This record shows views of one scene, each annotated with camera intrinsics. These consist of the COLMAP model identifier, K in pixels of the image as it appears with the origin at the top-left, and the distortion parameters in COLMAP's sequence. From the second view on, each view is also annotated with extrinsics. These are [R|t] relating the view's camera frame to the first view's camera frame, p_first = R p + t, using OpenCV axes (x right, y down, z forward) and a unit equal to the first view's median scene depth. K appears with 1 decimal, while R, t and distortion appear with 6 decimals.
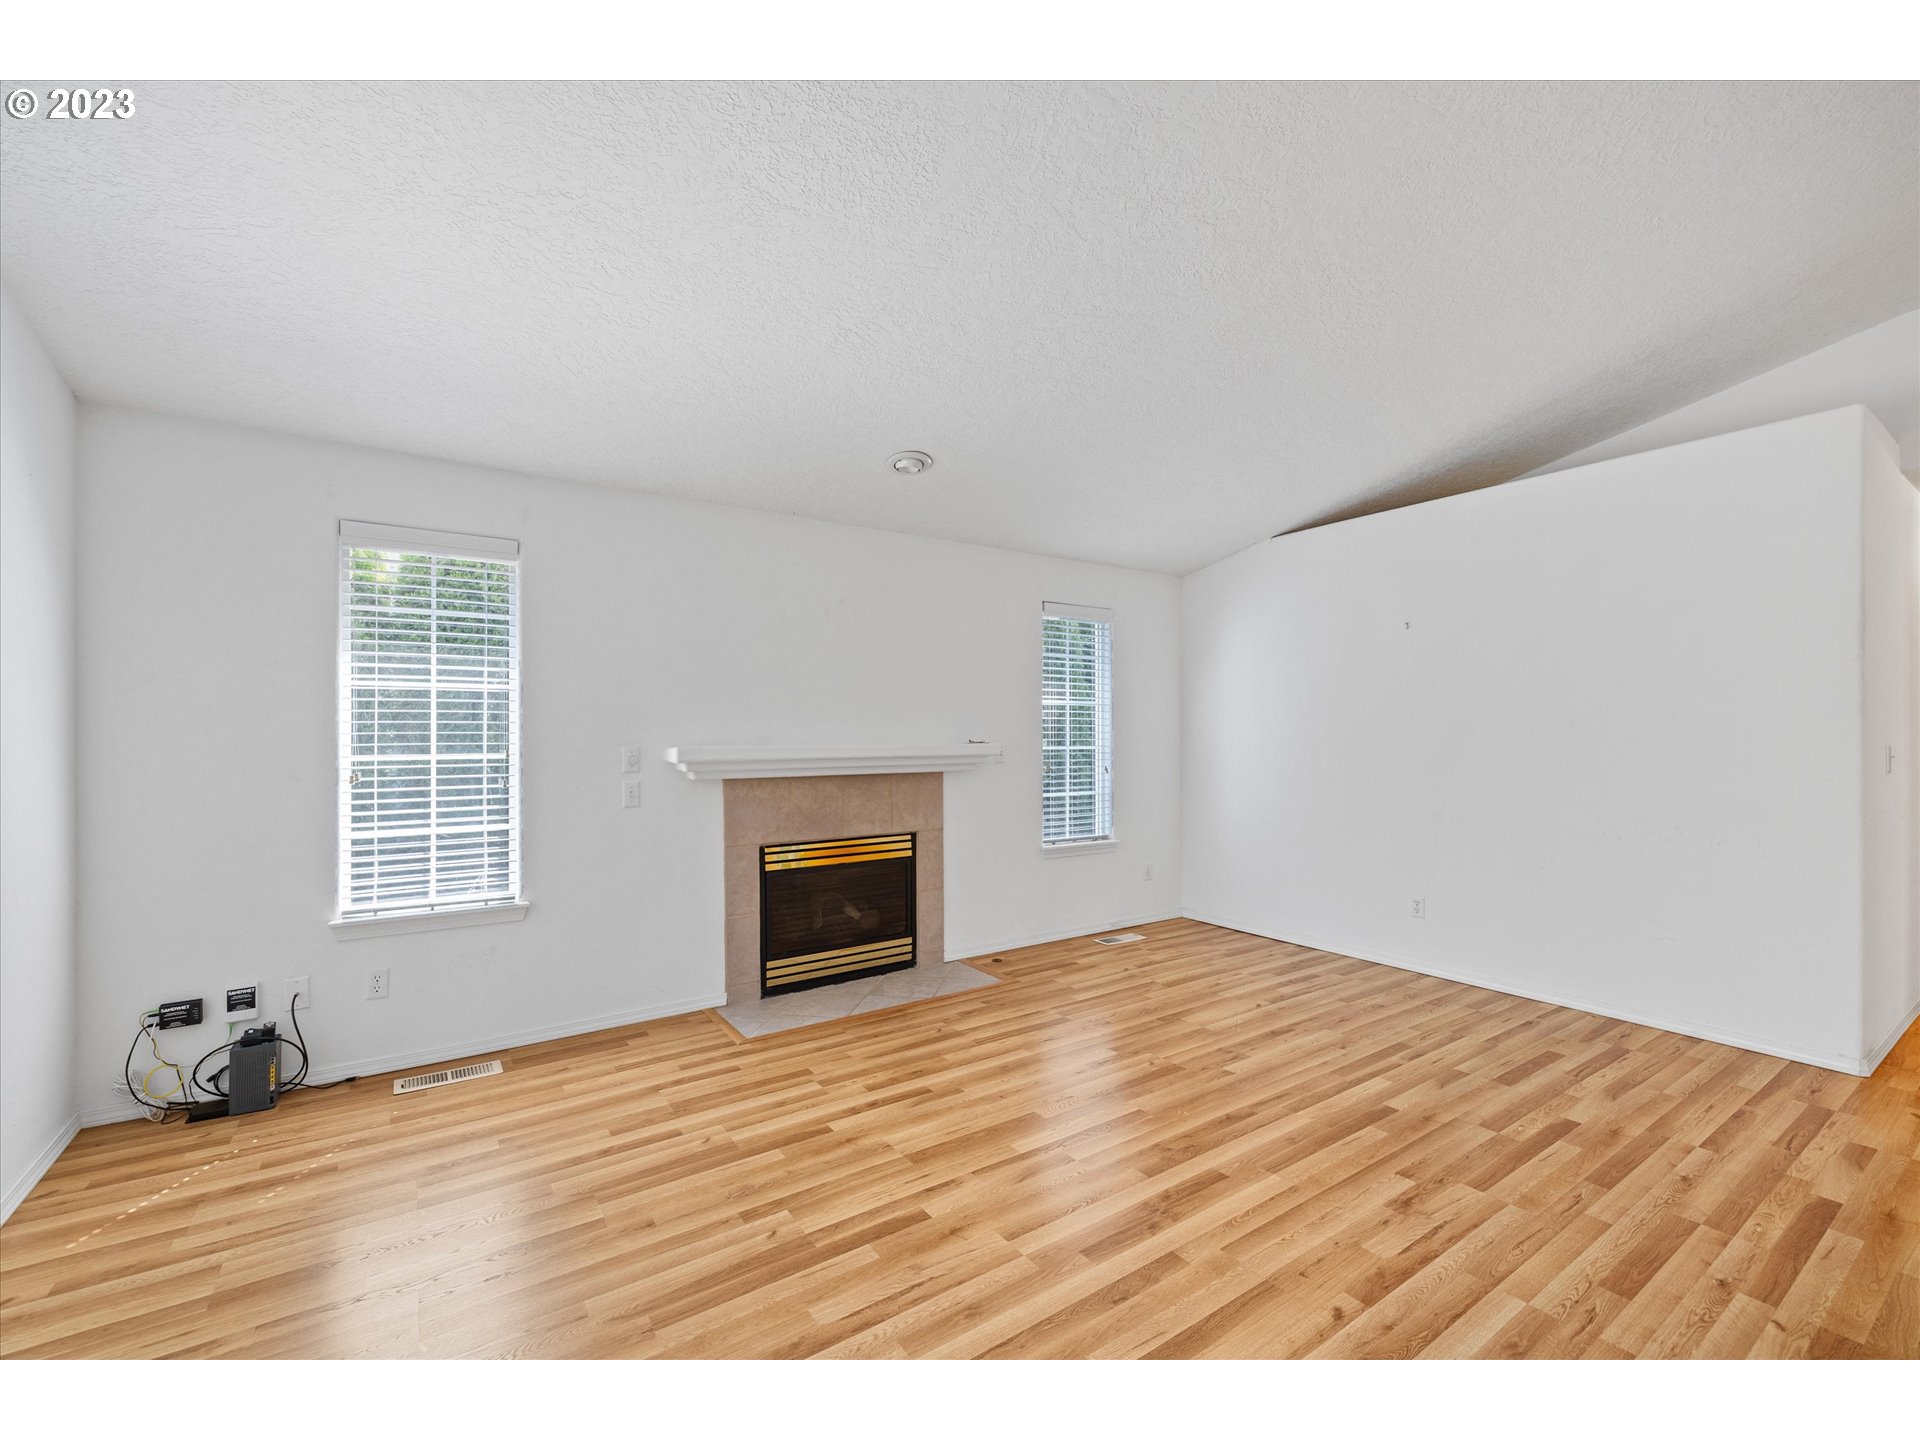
lens RADIAL K [[806.3, 0, 958.8], [0, 806.3, 725.4], [0, 0, 1]] dist [-0.004193, 0.000251]
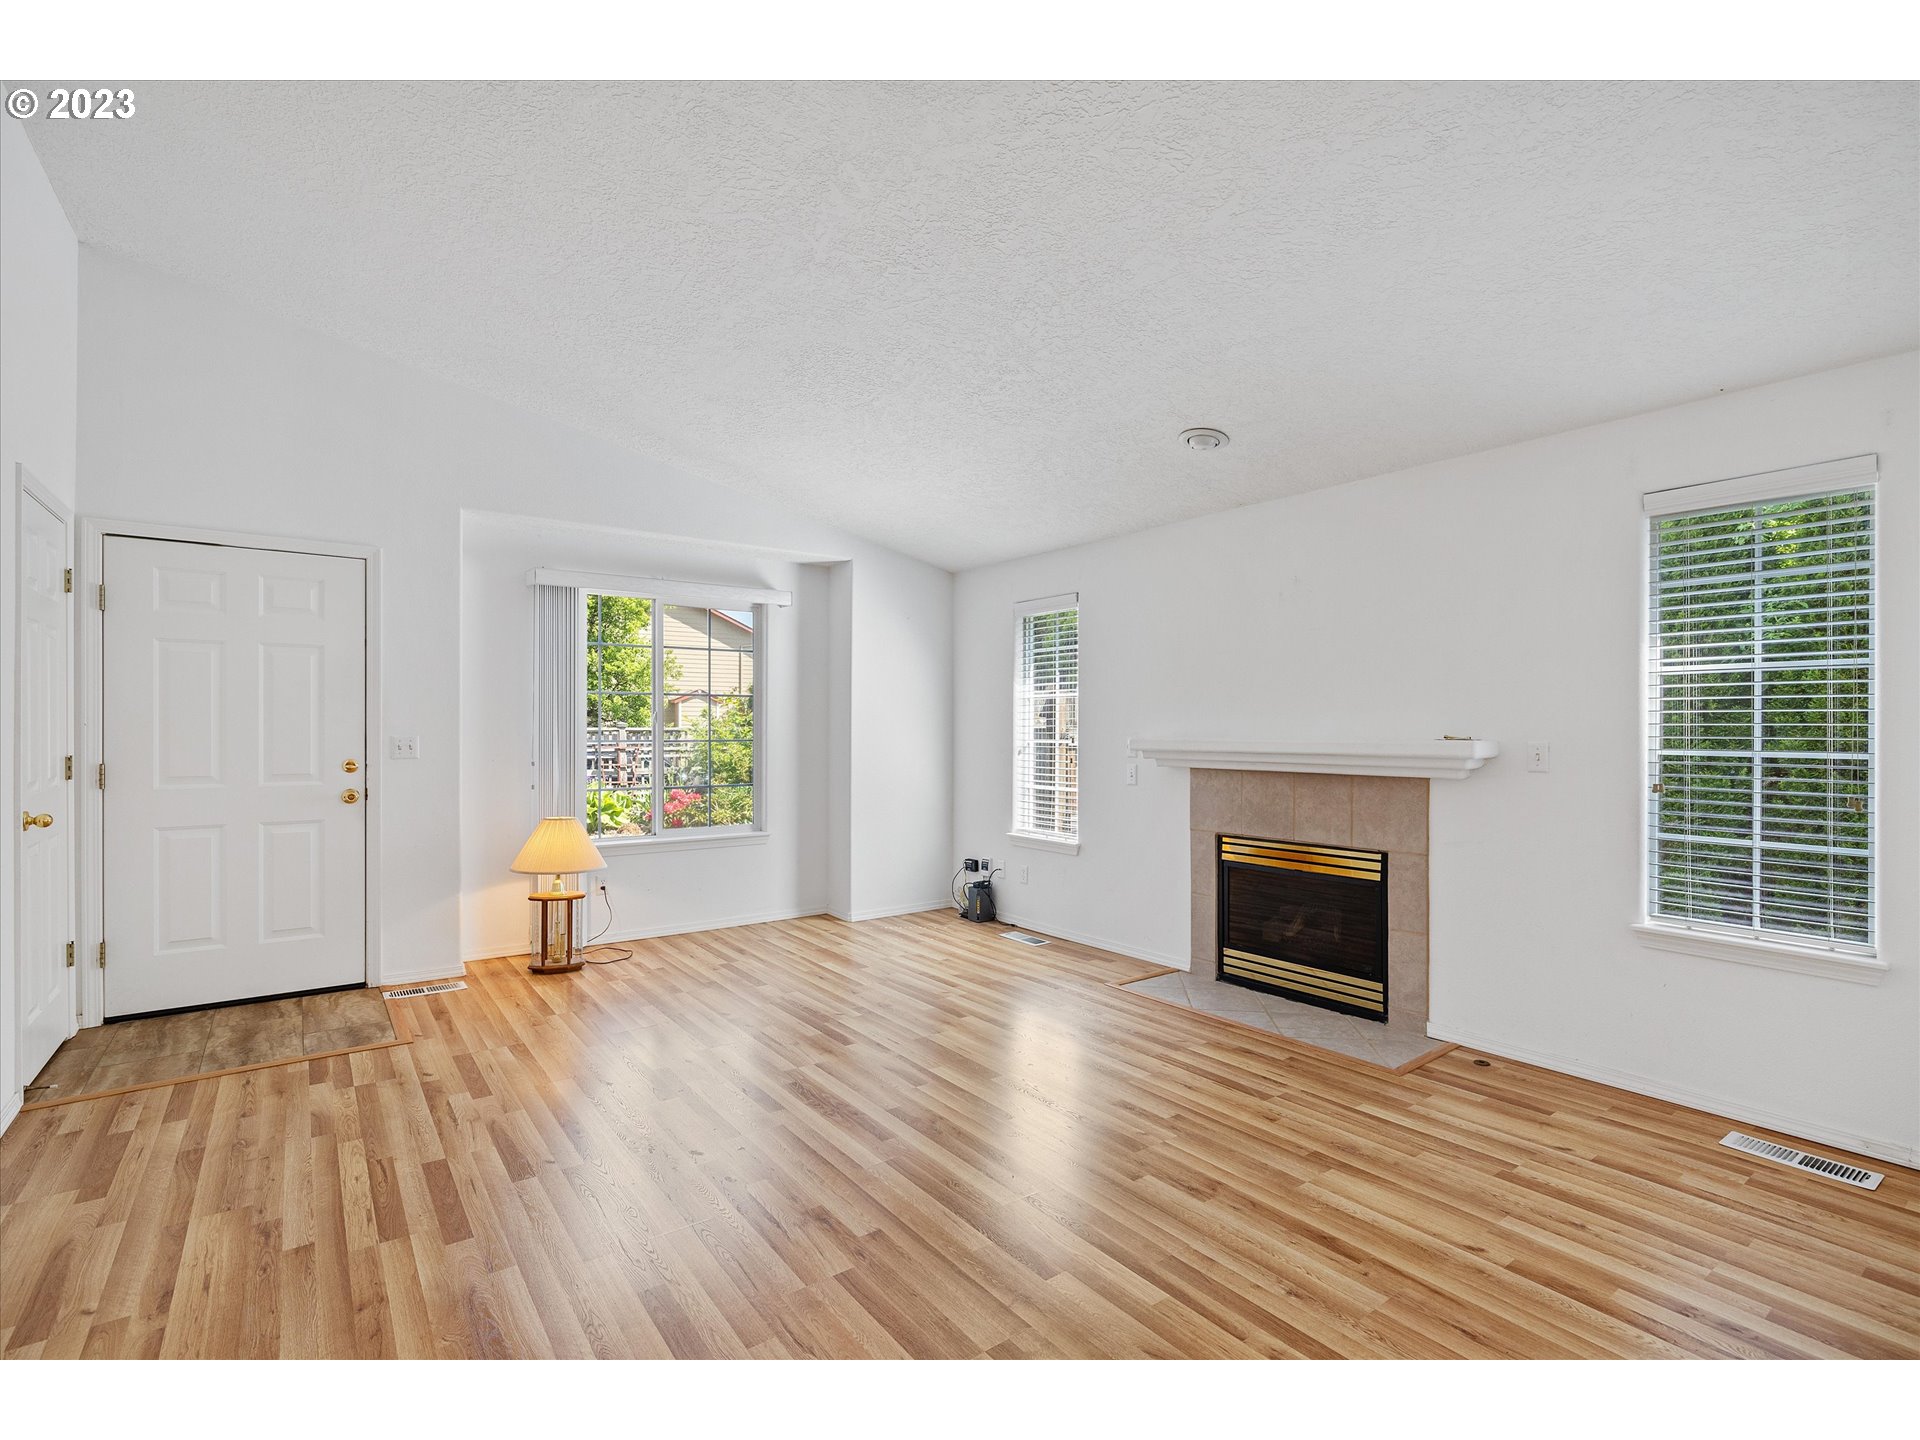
lens RADIAL K [[936.6, 0, 992.2], [0, 936.6, 727.4], [0, 0, 1]] dist [-0.000043, 0.000640]
pose [[0.046553, 0.002766, -0.998912, 0.929001], [0.010358, 0.999941, 0.003252, 0.004960], [0.998862, -0.010499, 0.046522, 0.641292]]
